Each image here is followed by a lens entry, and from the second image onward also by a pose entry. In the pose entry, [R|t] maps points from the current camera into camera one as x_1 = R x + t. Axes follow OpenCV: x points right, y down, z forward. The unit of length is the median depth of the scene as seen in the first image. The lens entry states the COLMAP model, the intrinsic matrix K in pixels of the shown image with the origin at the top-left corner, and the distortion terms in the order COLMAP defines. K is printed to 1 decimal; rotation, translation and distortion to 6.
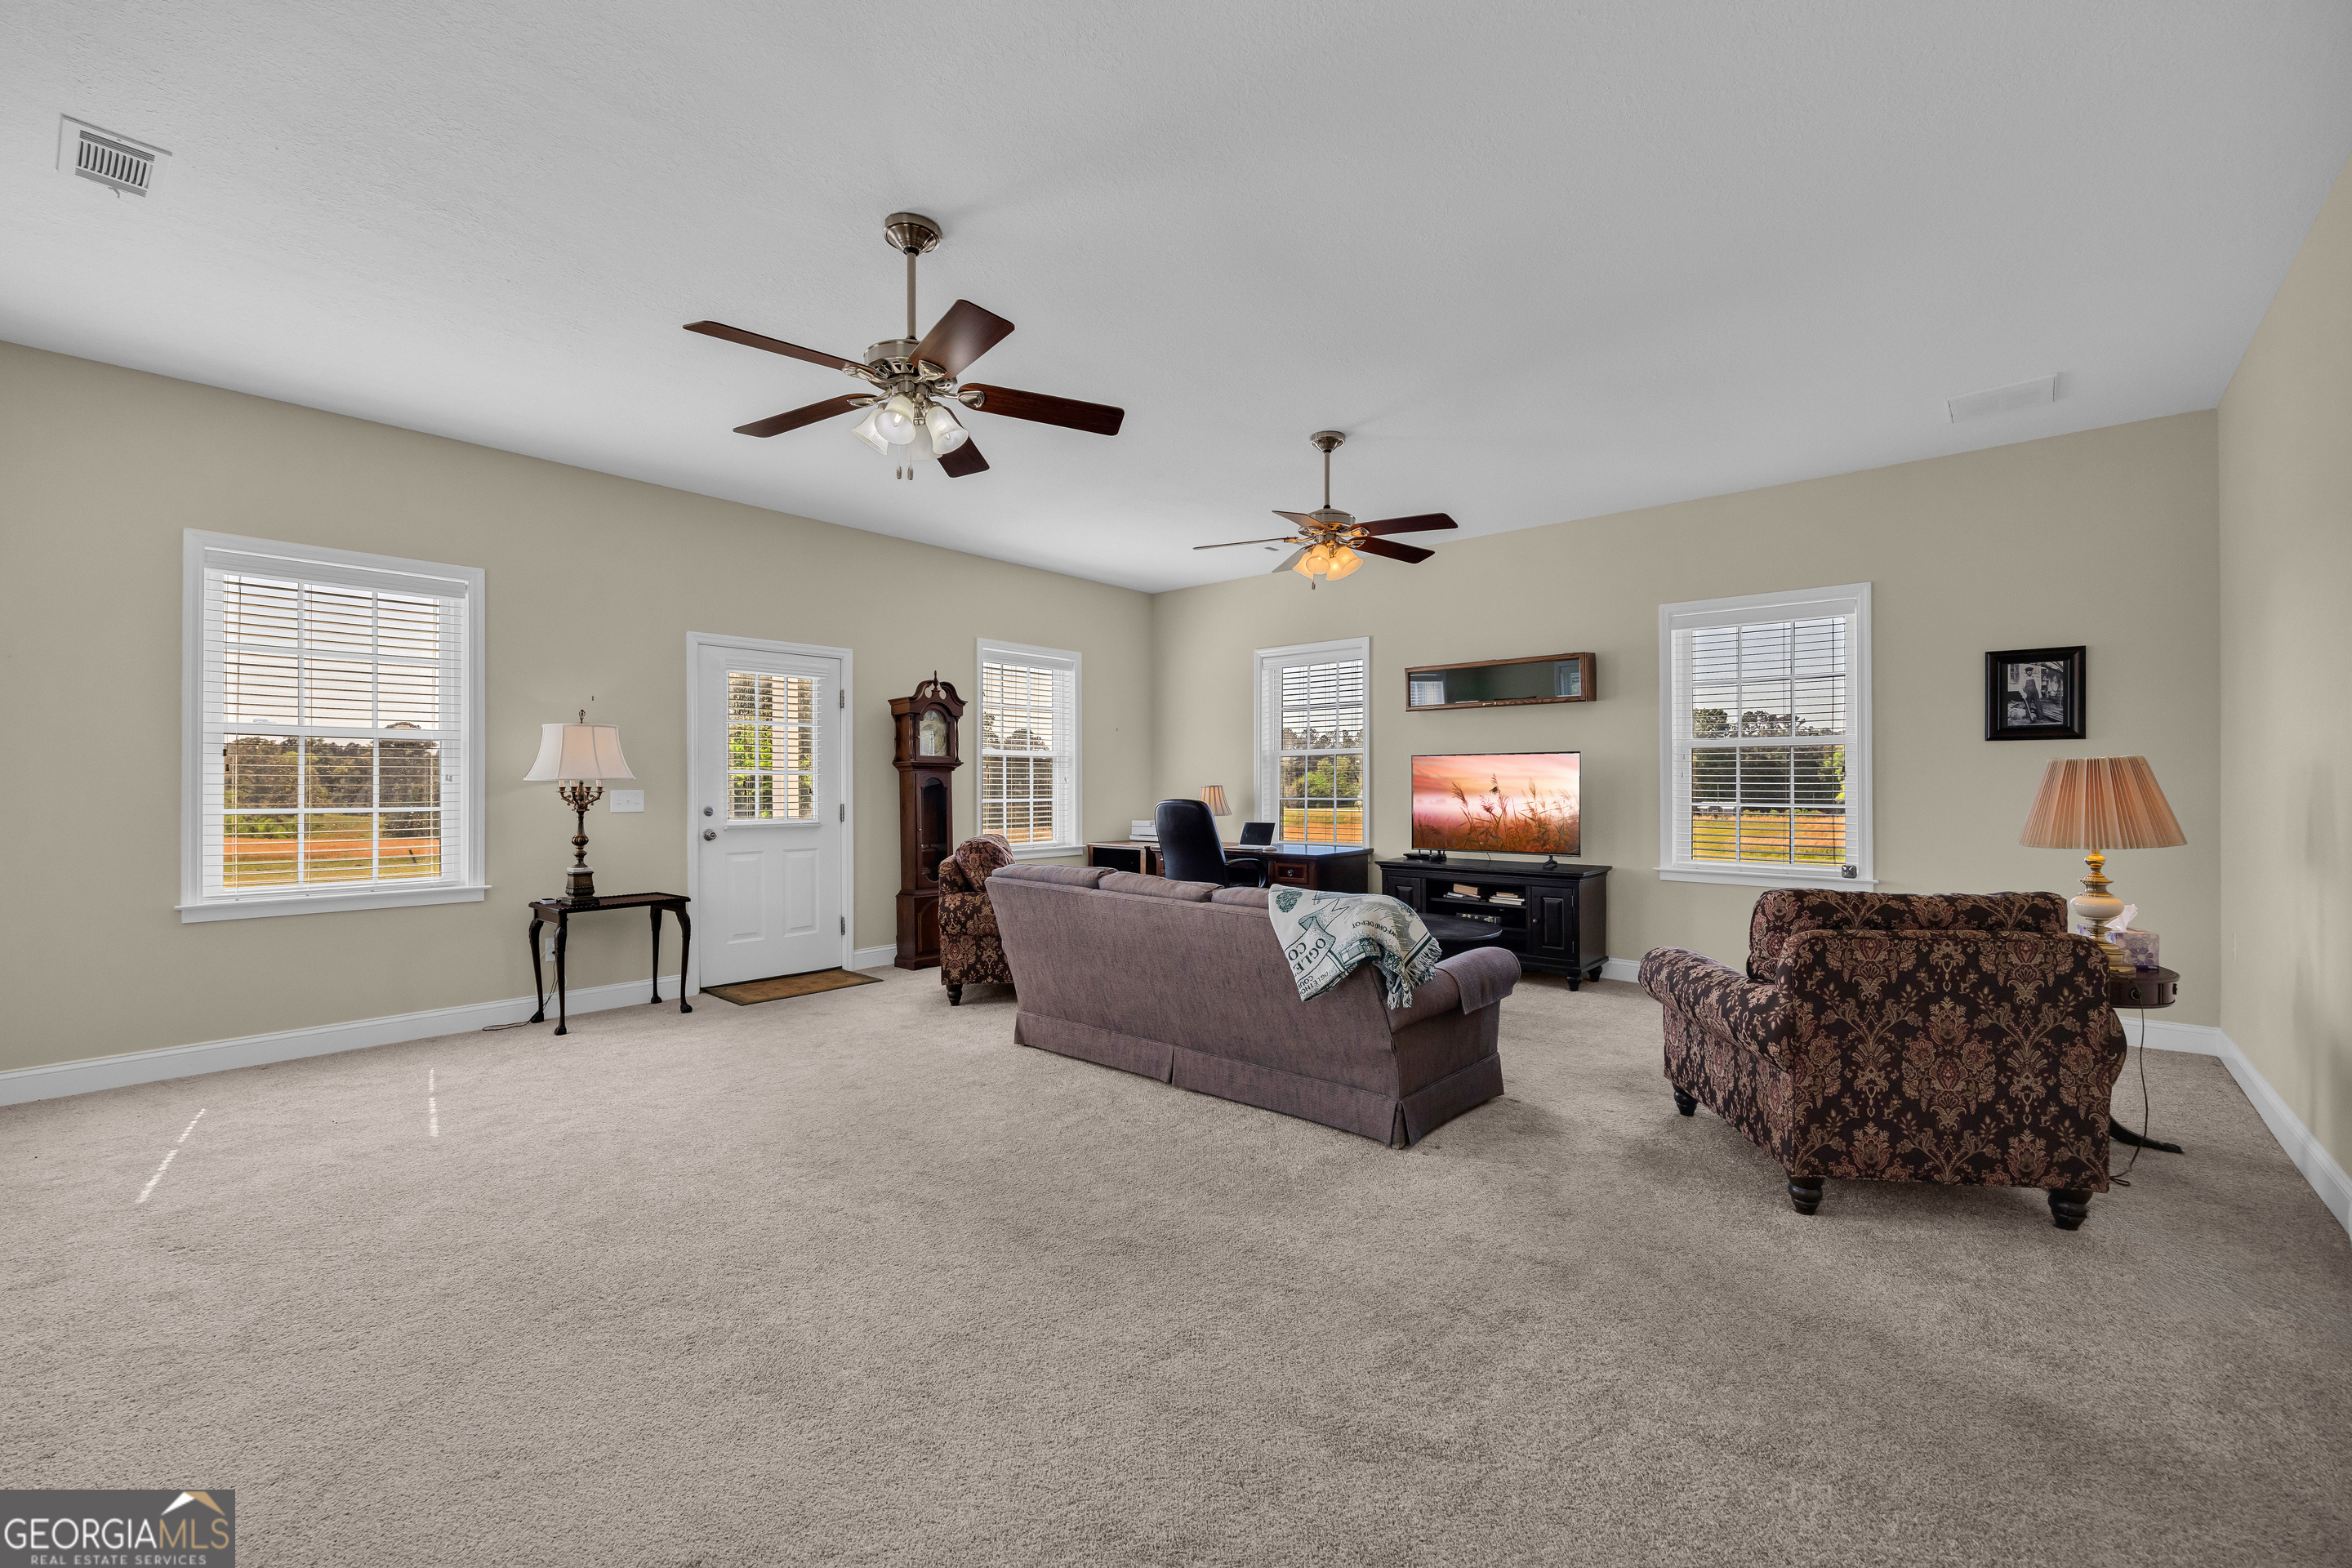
lens RADIAL K [[953.3, 0, 1188.6], [0, 953.3, 795.1], [0, 0, 1]] dist [-0.004661, 0.000236]
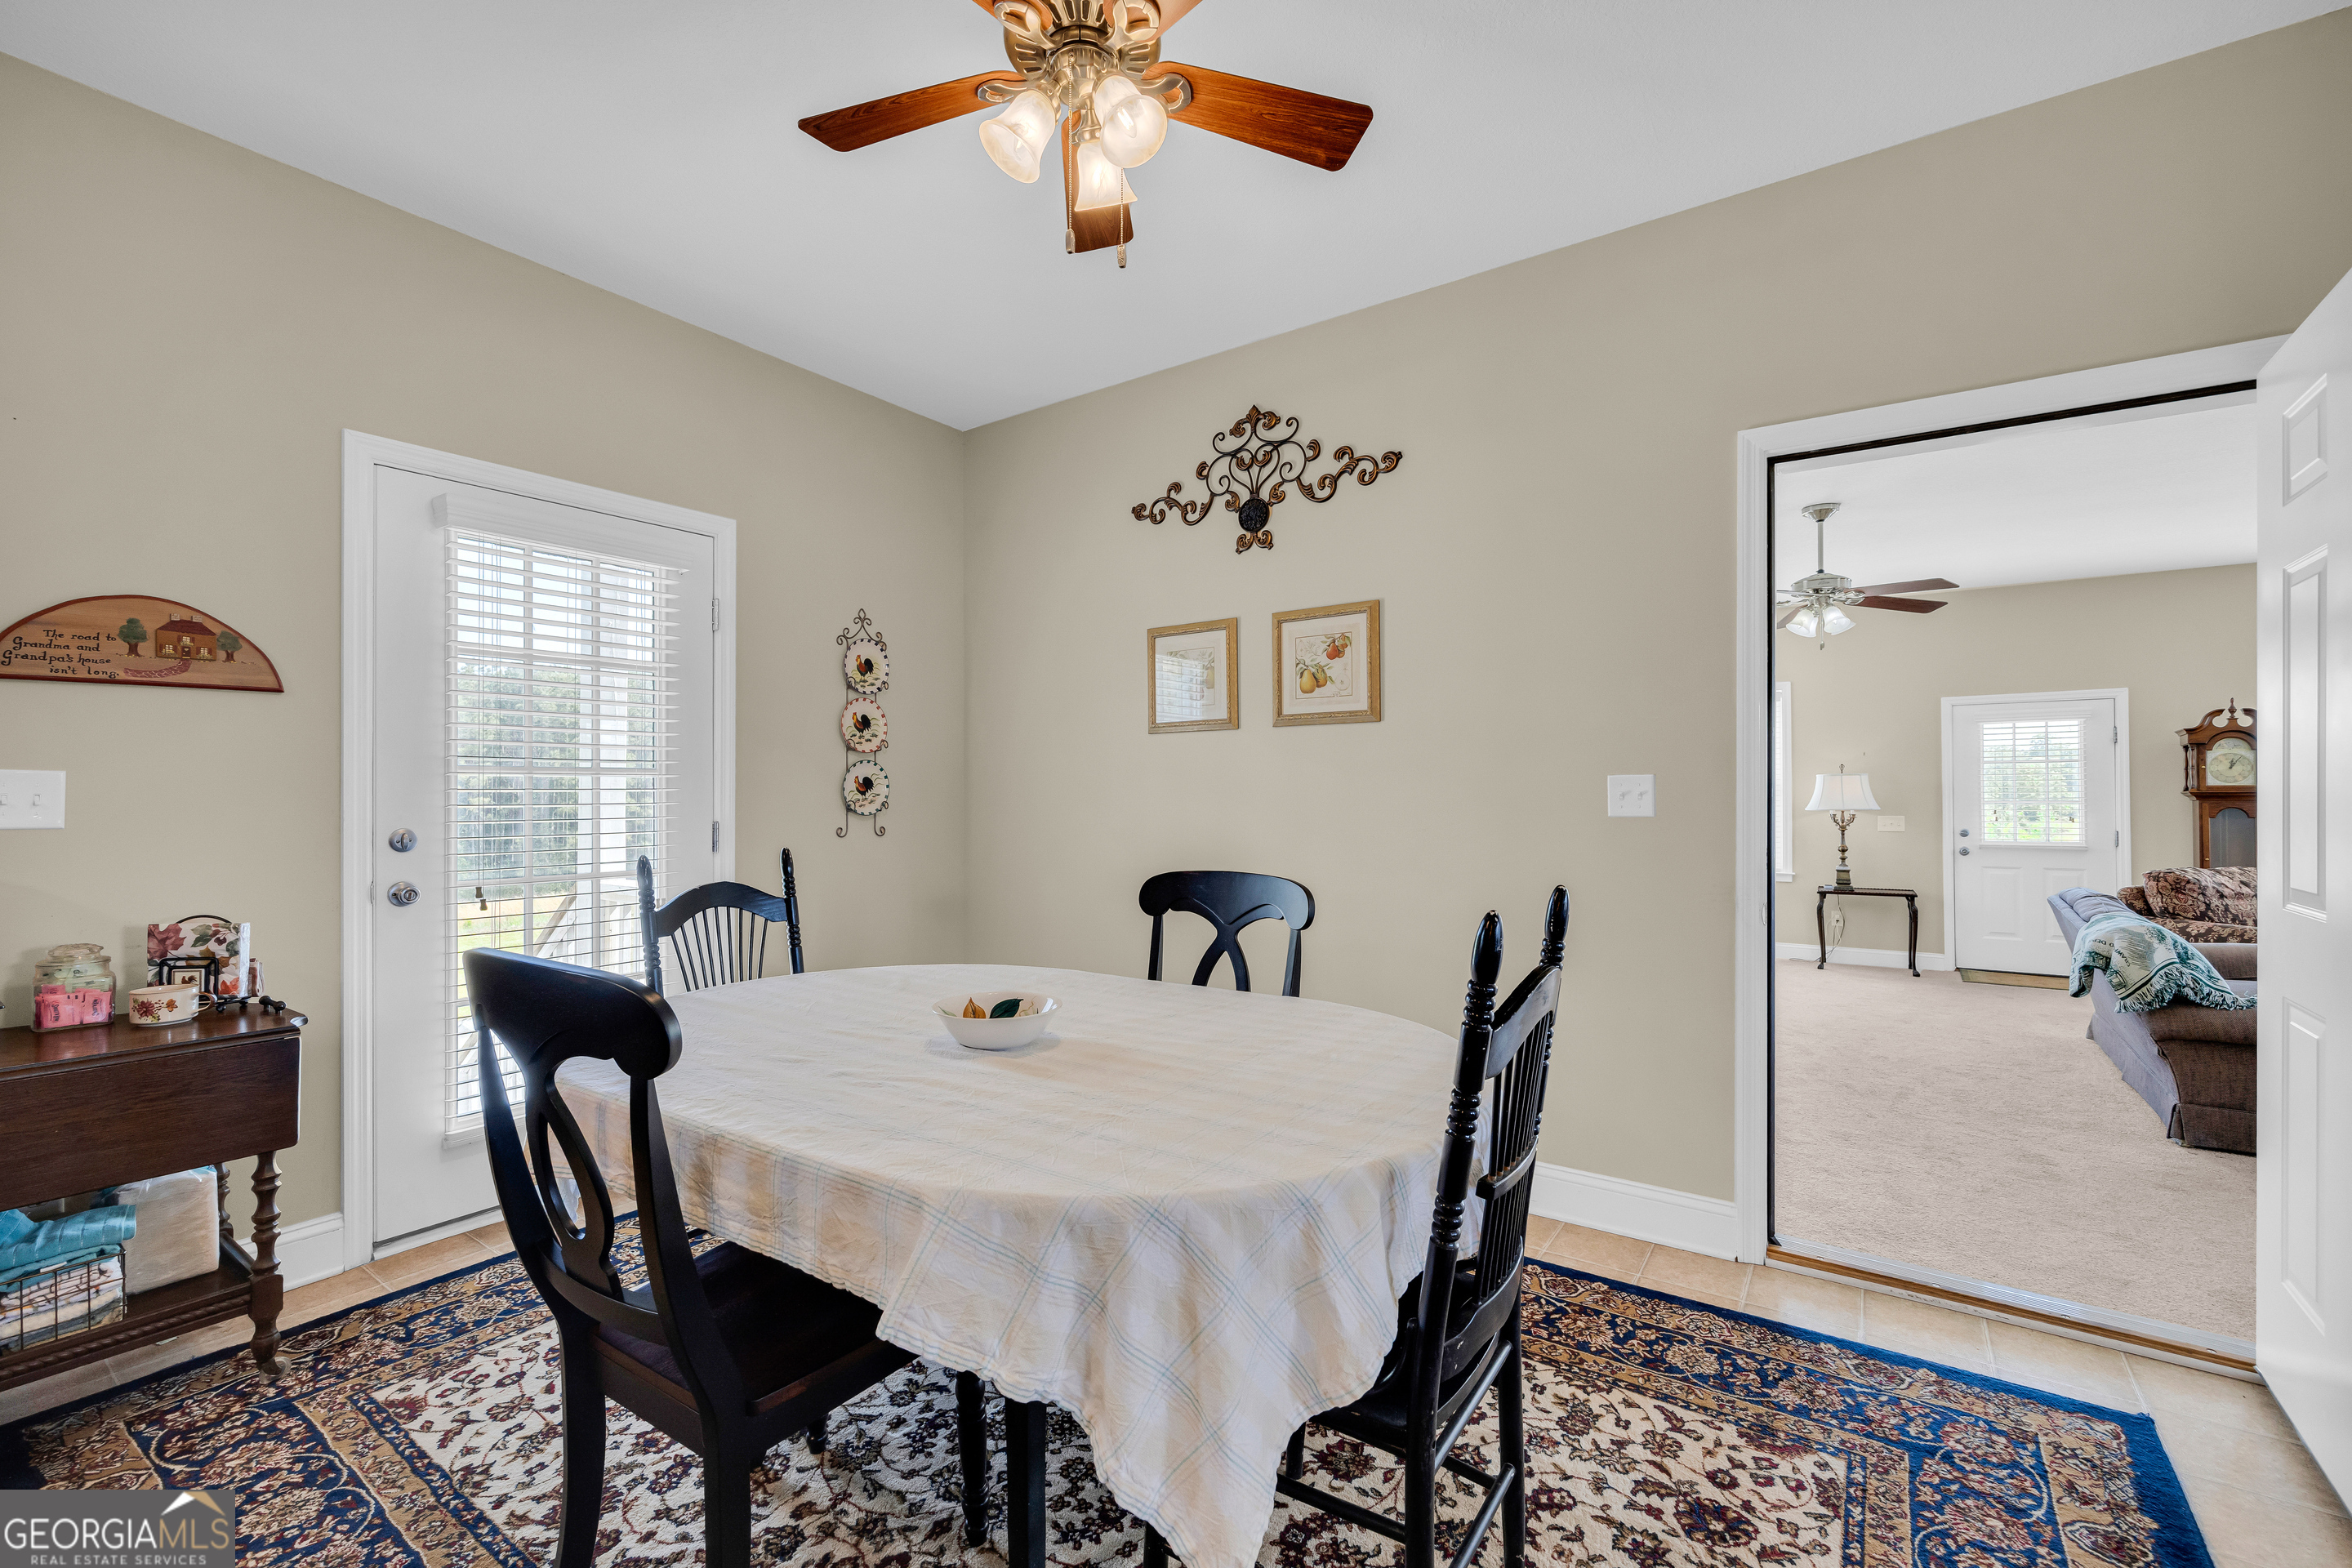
lens RADIAL K [[953.3, 0, 1179.1], [0, 953.3, 794.3], [0, 0, 1]] dist [-0.004661, 0.000236]
pose [[0.091505, -0.000351, -0.995805, 0.611924], [-0.003917, 0.999992, -0.000712, -0.027486], [0.995797, 0.003966, 0.091503, -0.162779]]
